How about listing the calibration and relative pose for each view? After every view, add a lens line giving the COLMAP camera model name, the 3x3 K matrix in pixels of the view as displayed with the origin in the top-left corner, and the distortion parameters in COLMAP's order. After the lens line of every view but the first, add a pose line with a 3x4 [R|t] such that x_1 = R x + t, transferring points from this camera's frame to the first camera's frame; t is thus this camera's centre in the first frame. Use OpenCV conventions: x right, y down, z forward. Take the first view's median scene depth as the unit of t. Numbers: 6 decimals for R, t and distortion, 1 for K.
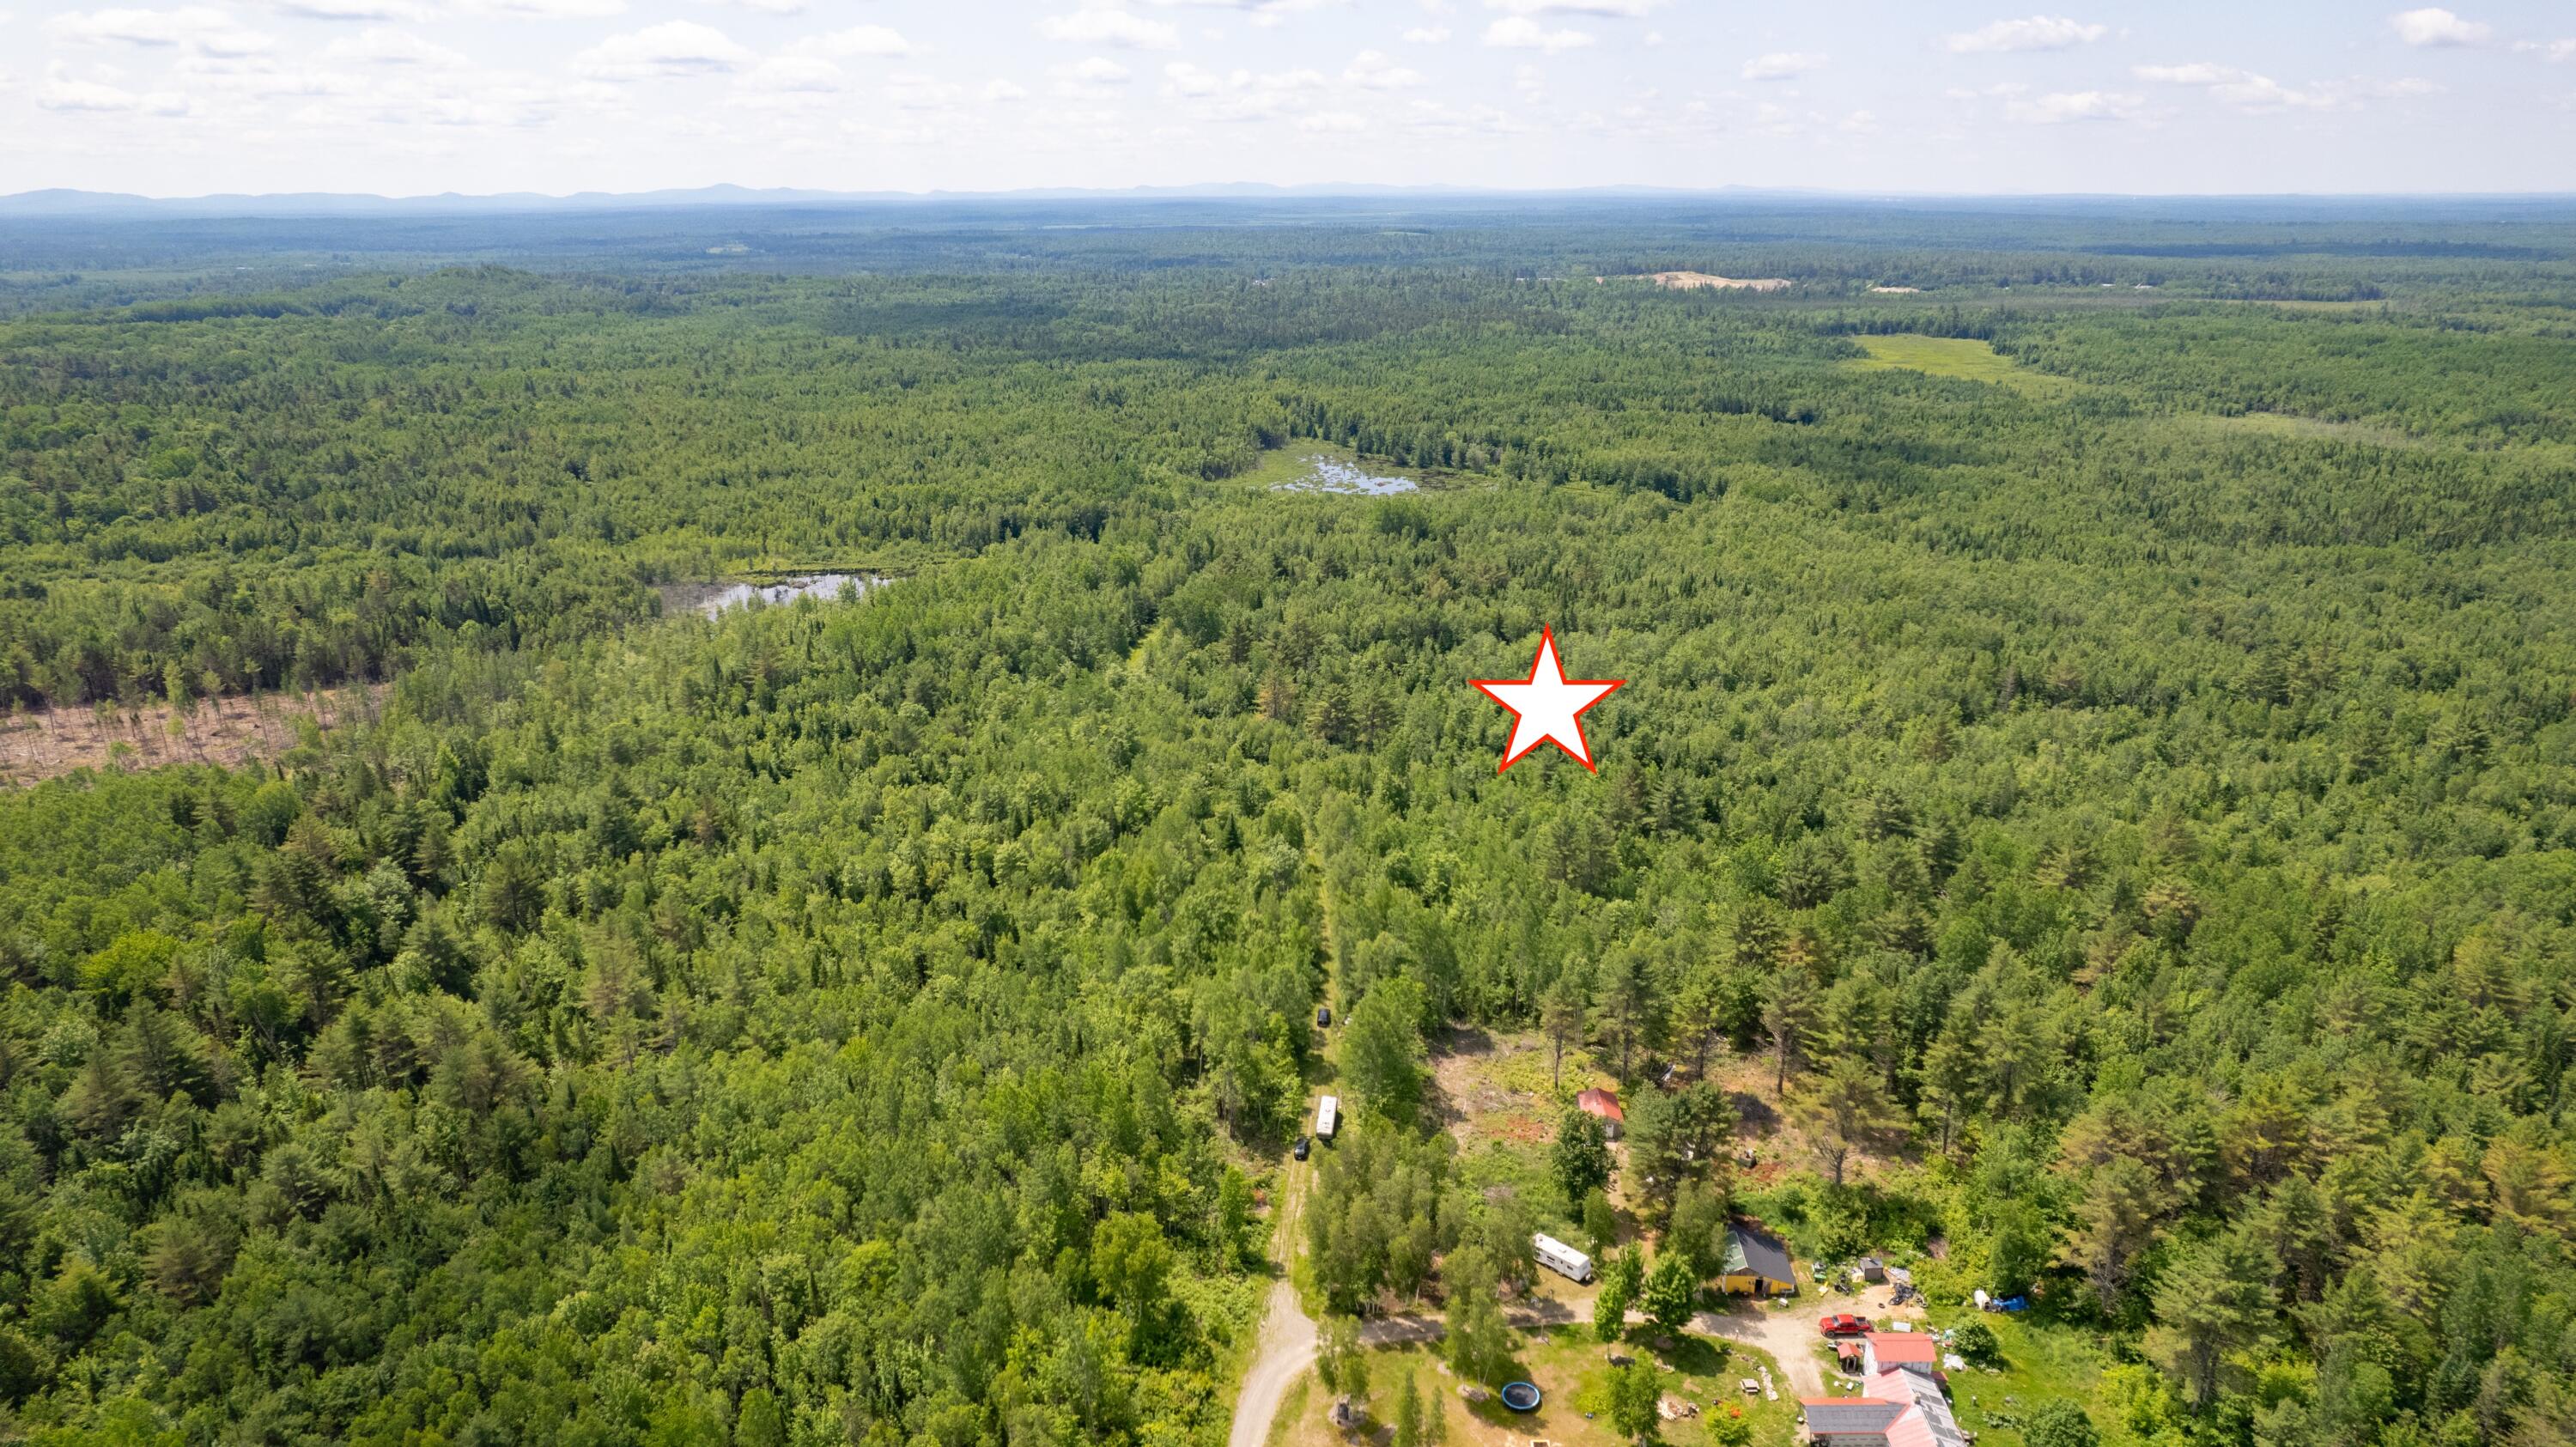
lens RADIAL K [[1650.0, 0, 1299.0], [0, 1650.0, 721.5], [0, 0, 1]] dist [-0.072207, 0.065921]
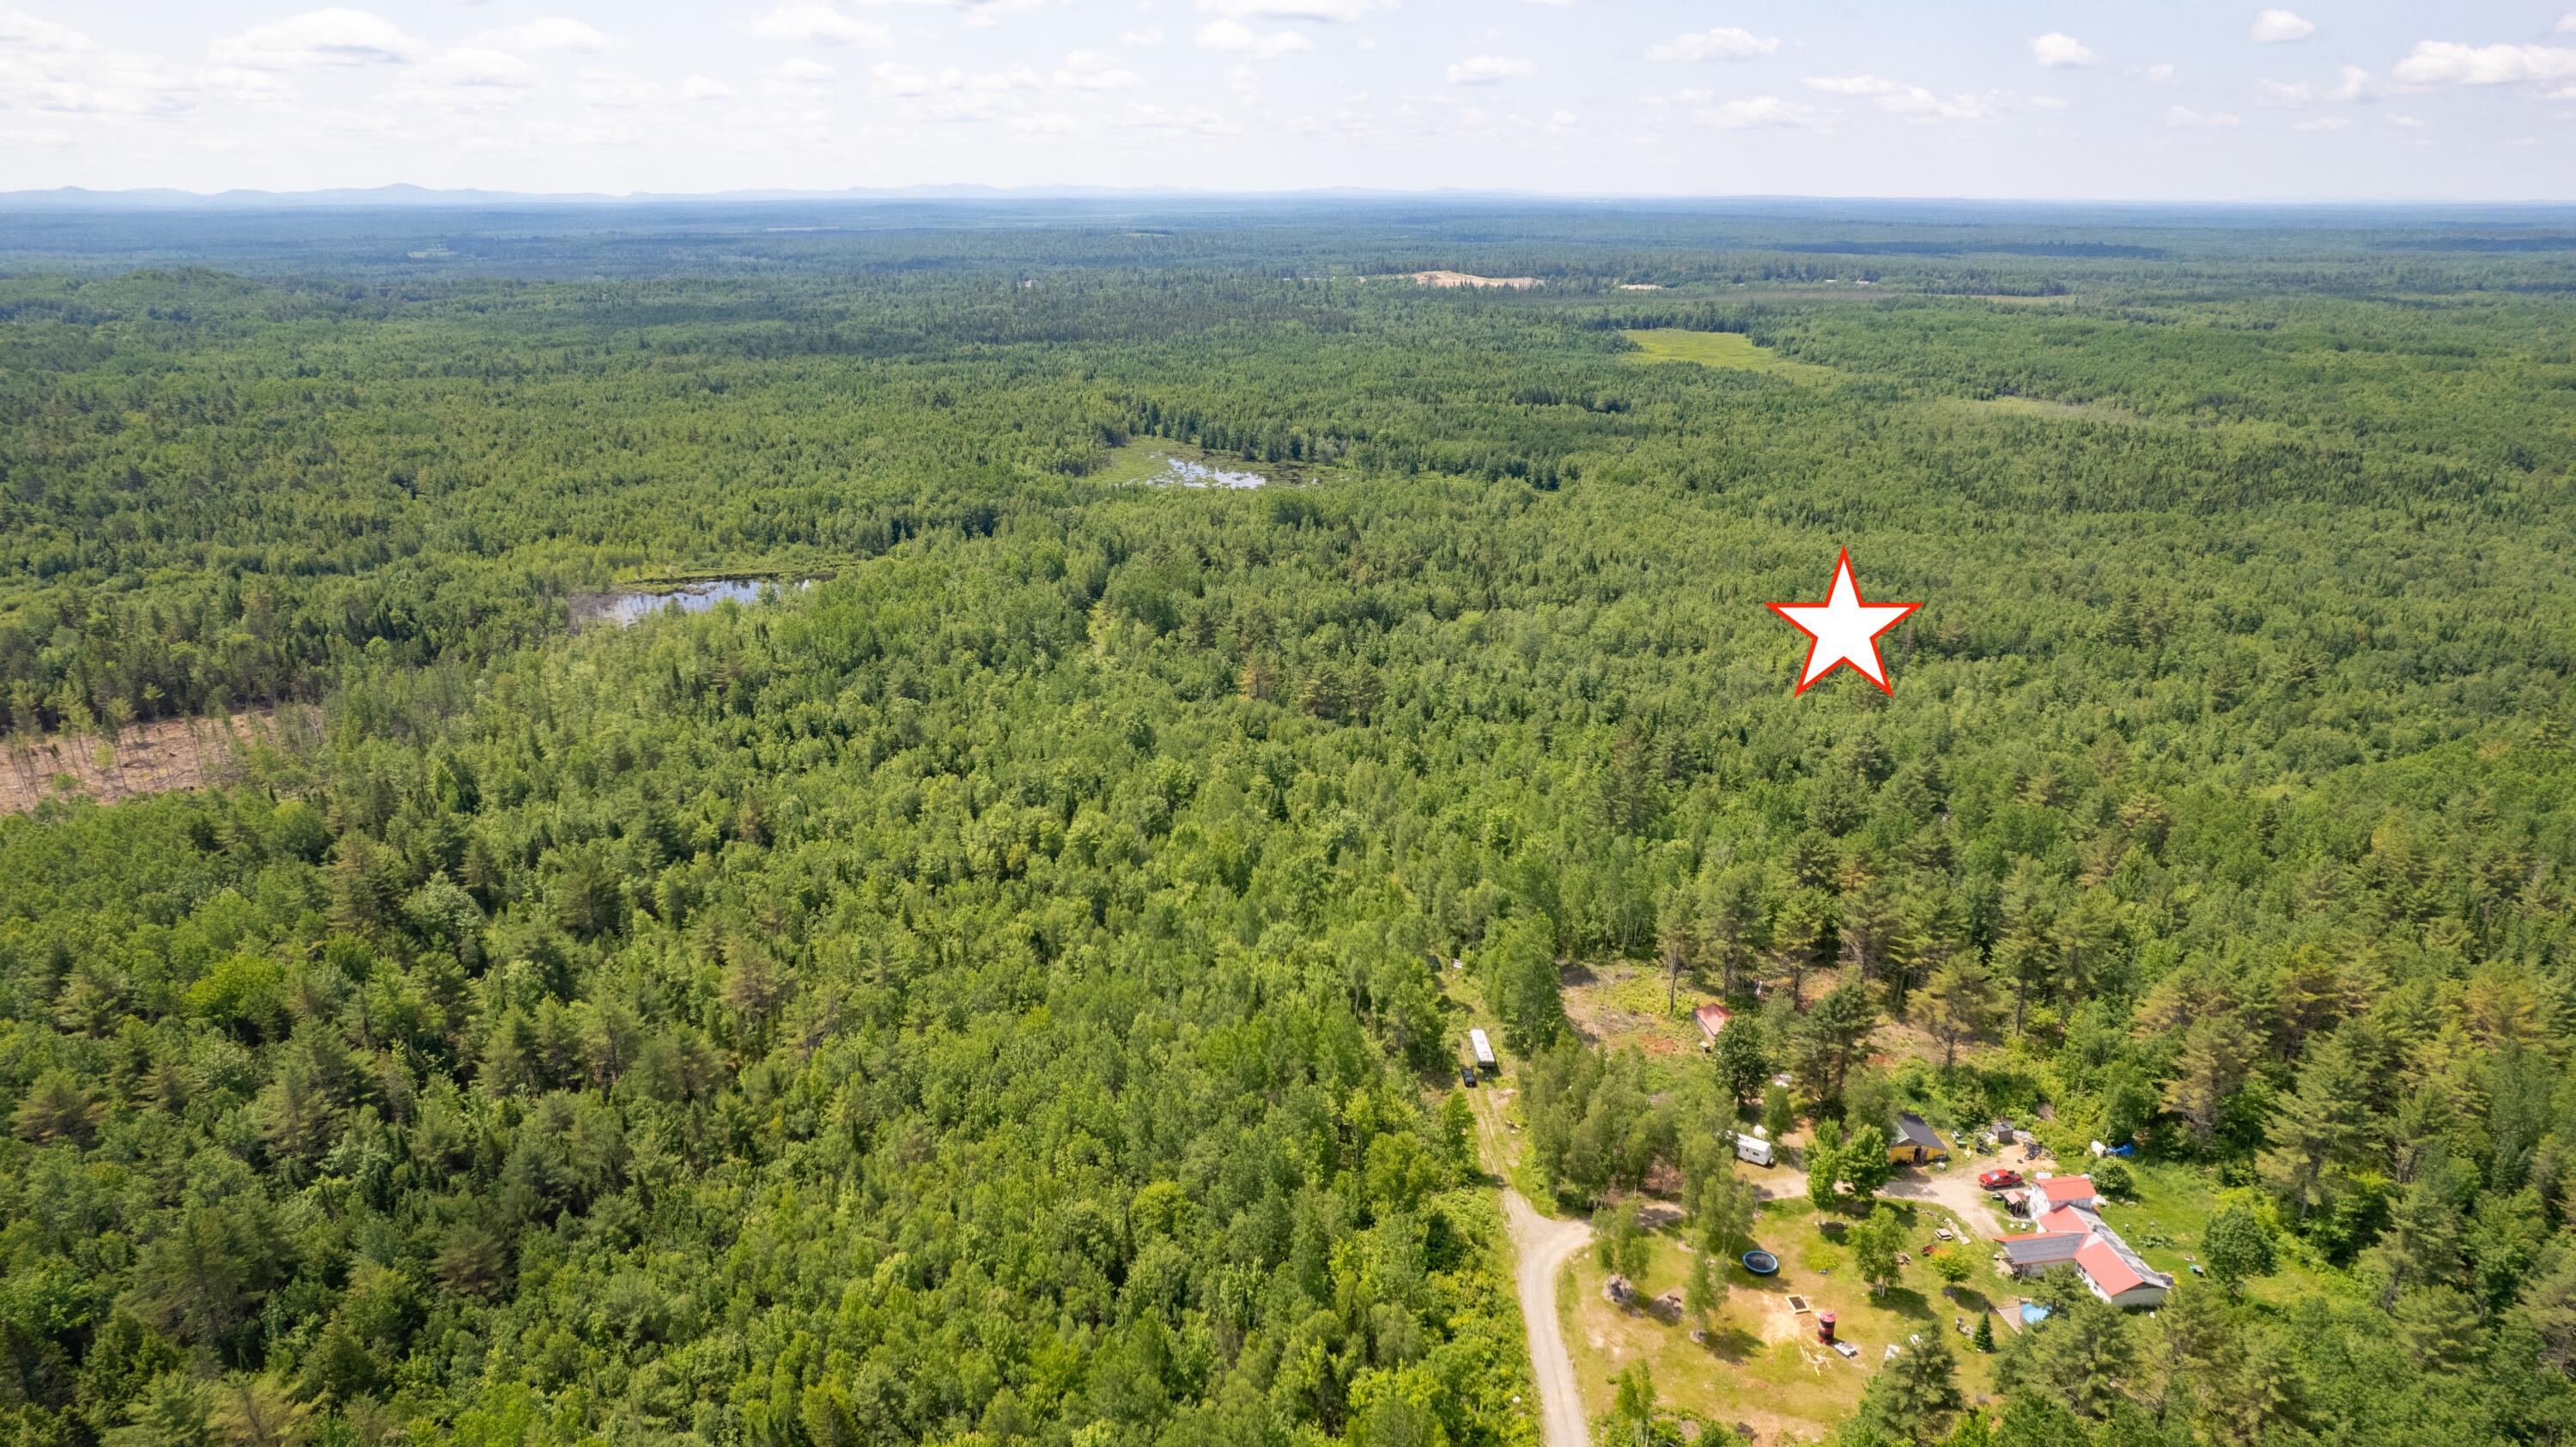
lens RADIAL K [[1650.0, 0, 1299.0], [0, 1650.0, 721.5], [0, 0, 1]] dist [-0.072207, 0.065921]
pose [[0.986640, -0.044755, 0.156649, -0.155993], [0.044904, 0.998988, 0.002592, 0.011087], [-0.156606, 0.004477, 0.987651, -0.029041]]
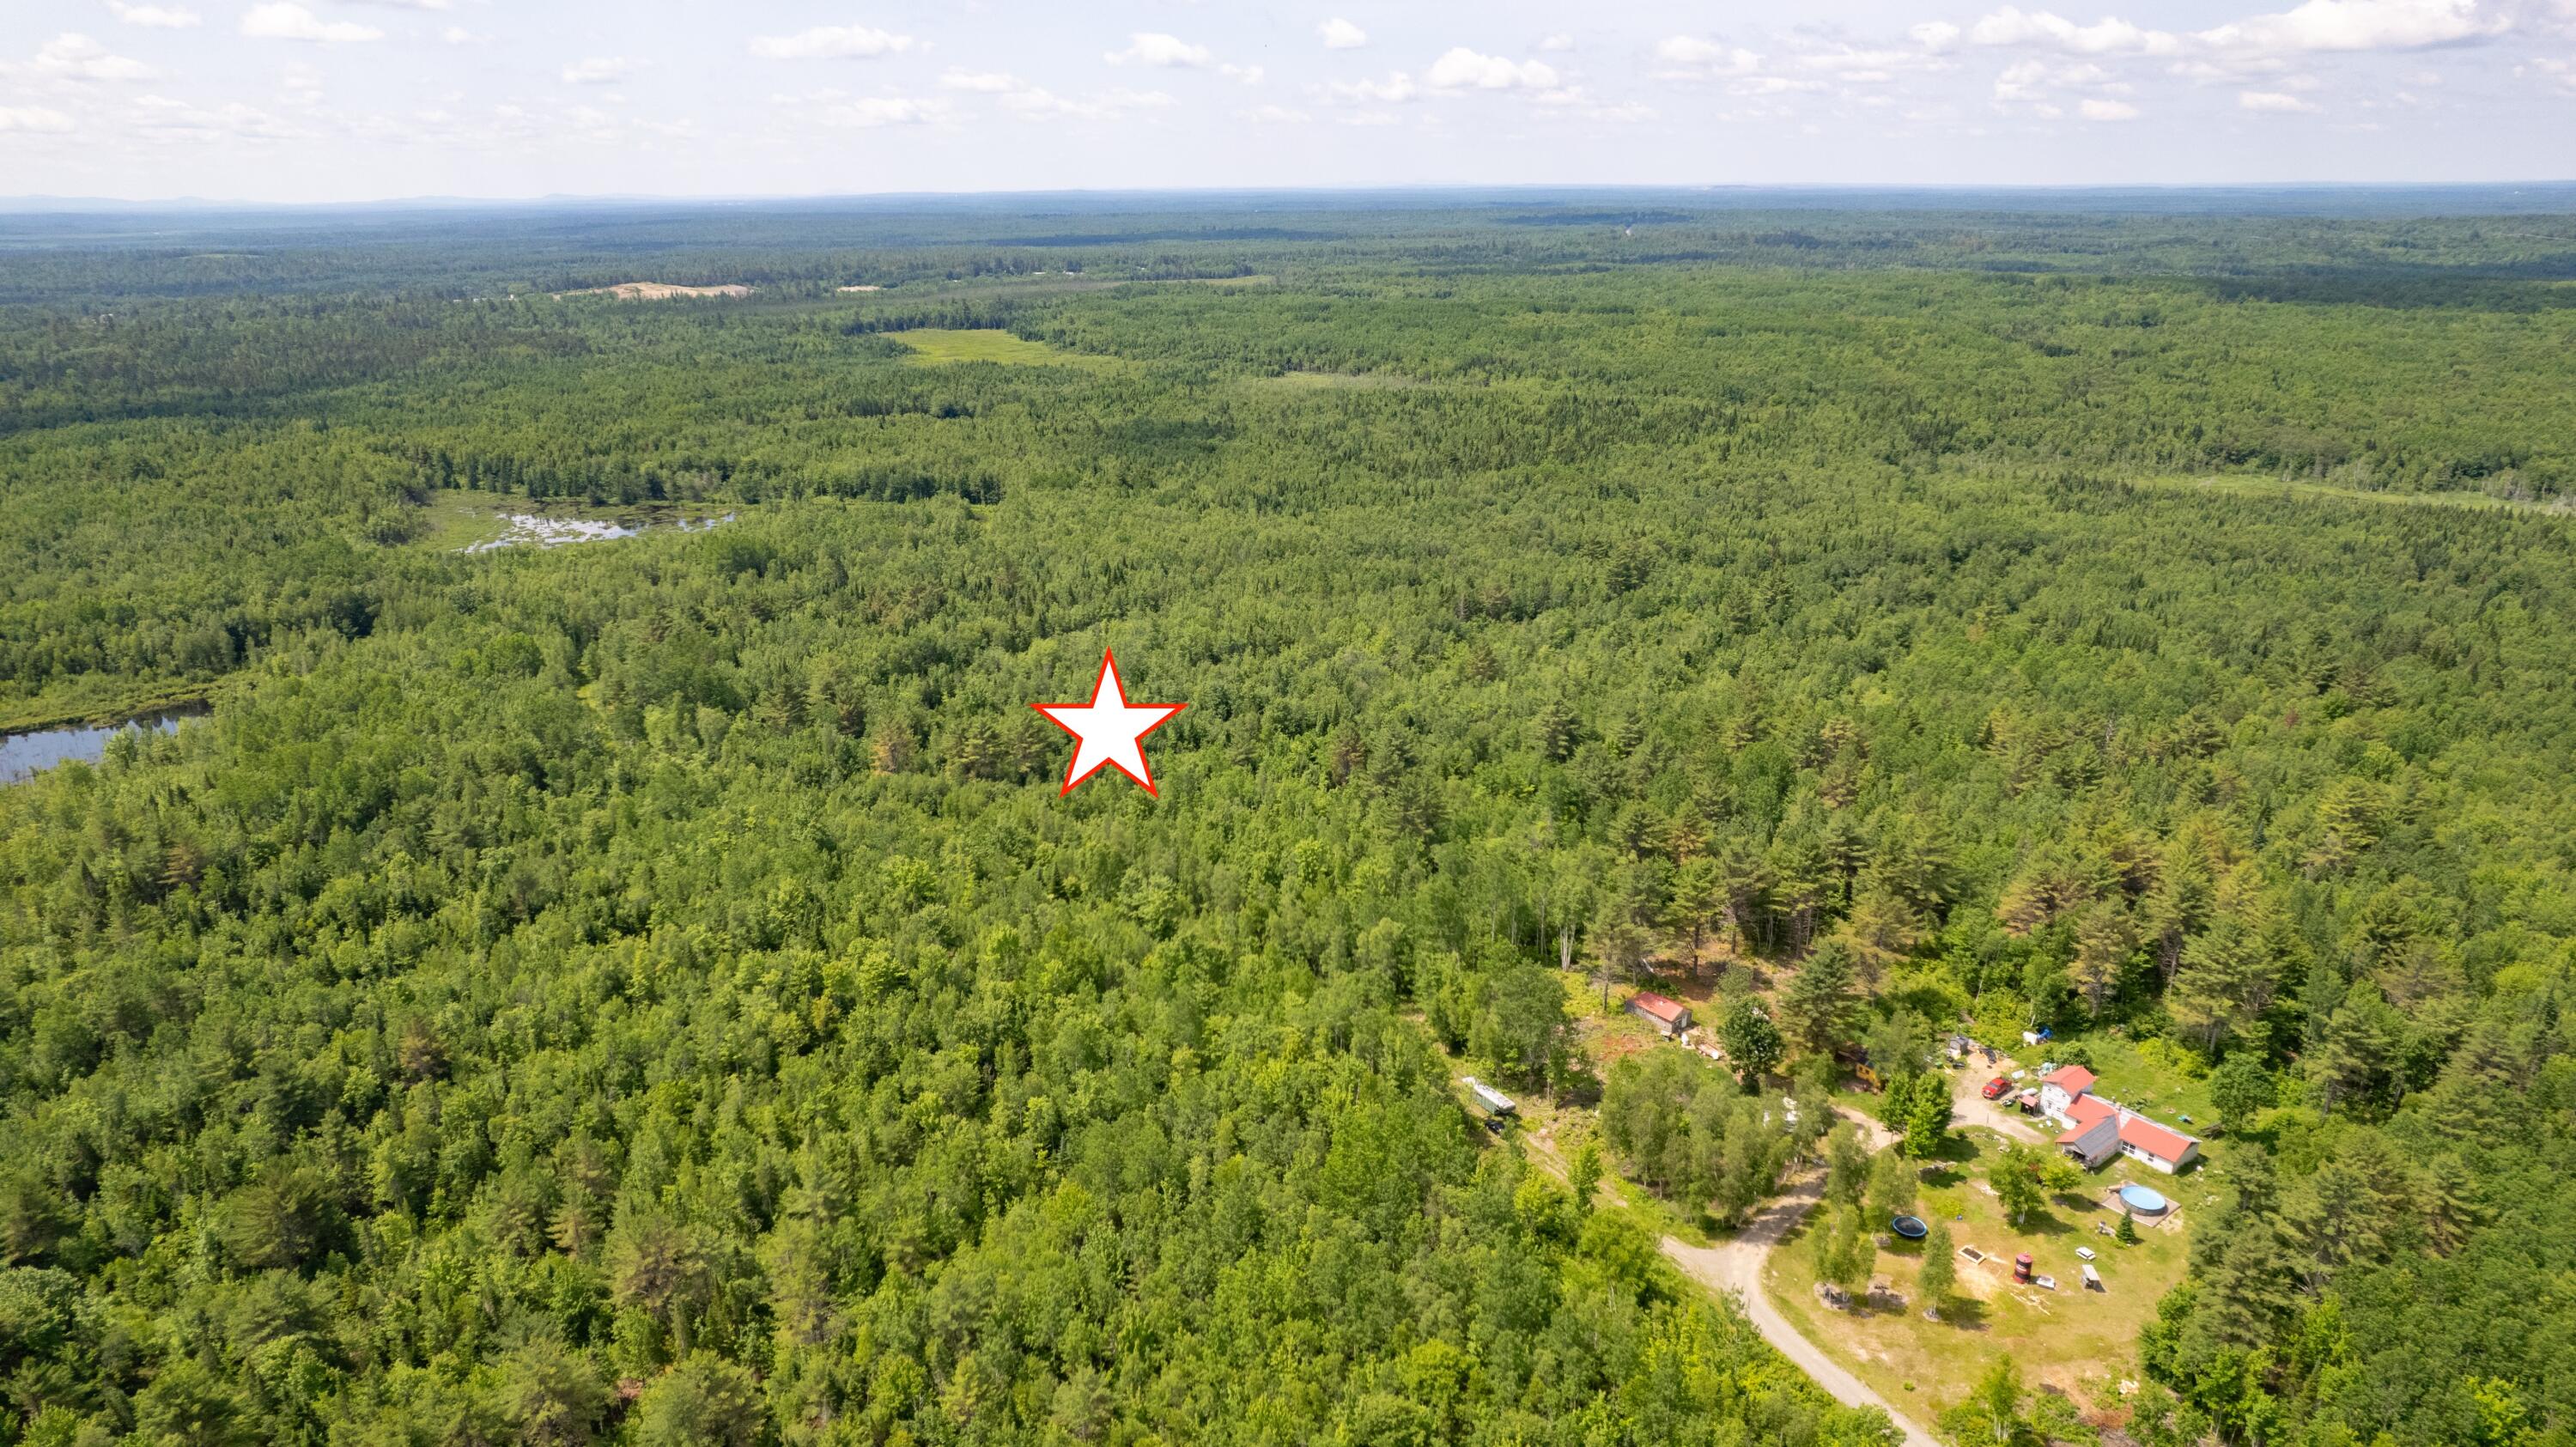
lens RADIAL K [[1650.0, 0, 1299.0], [0, 1650.0, 721.5], [0, 0, 1]] dist [-0.072207, 0.065921]
pose [[0.787850, -0.195478, 0.584022, -0.372604], [0.196865, 0.978473, 0.061932, -0.042420], [-0.583556, 0.066180, 0.809372, 0.137702]]
